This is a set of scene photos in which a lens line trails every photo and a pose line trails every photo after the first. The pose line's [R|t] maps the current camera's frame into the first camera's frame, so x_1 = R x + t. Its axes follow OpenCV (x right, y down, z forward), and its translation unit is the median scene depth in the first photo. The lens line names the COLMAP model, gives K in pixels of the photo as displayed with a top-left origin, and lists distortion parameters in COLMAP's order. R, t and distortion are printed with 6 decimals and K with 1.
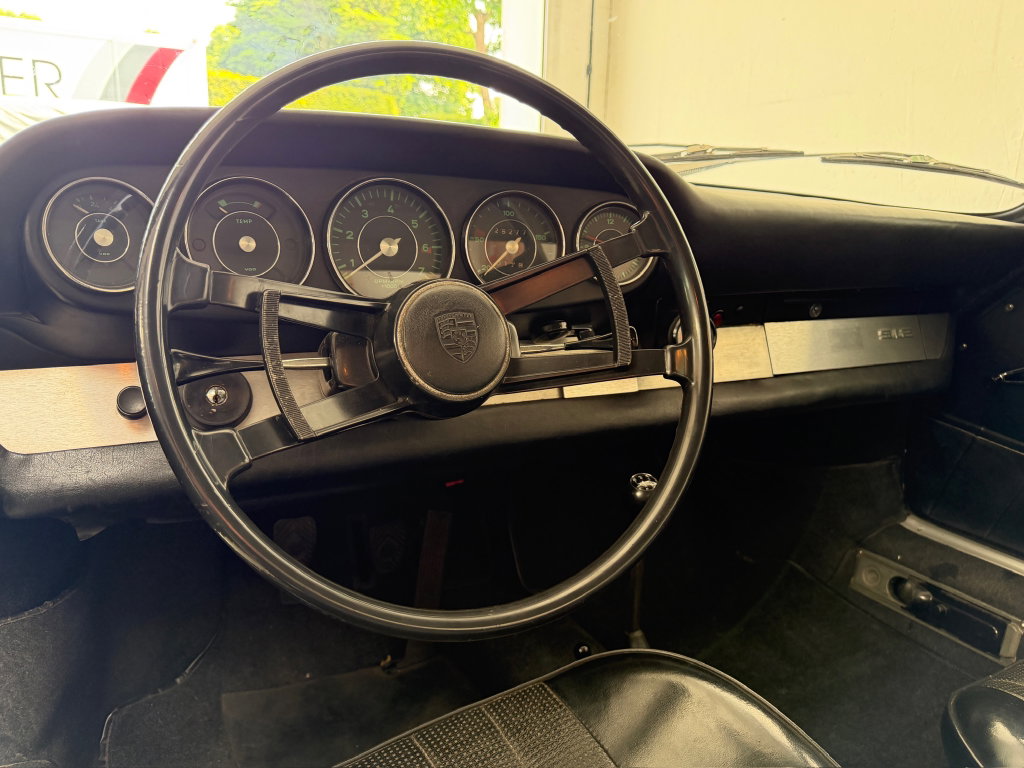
lens RADIAL K [[720.2, 0, 512.0], [0, 720.2, 384.0], [0, 0, 1]] dist [-0.002723, -0.002780]
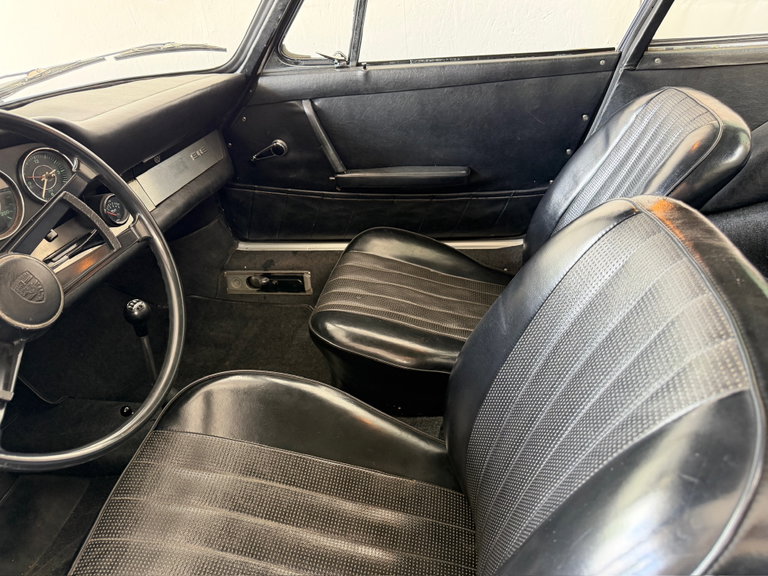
lens RADIAL K [[540.2, 0, 384.0], [0, 540.2, 288.0], [0, 0, 1]] dist [-0.002723, -0.002780]
pose [[0.596368, -0.466923, 0.652938, -0.186061], [0.275404, 0.883061, 0.379942, -0.147839], [-0.753988, -0.046764, 0.655222, -0.179739]]
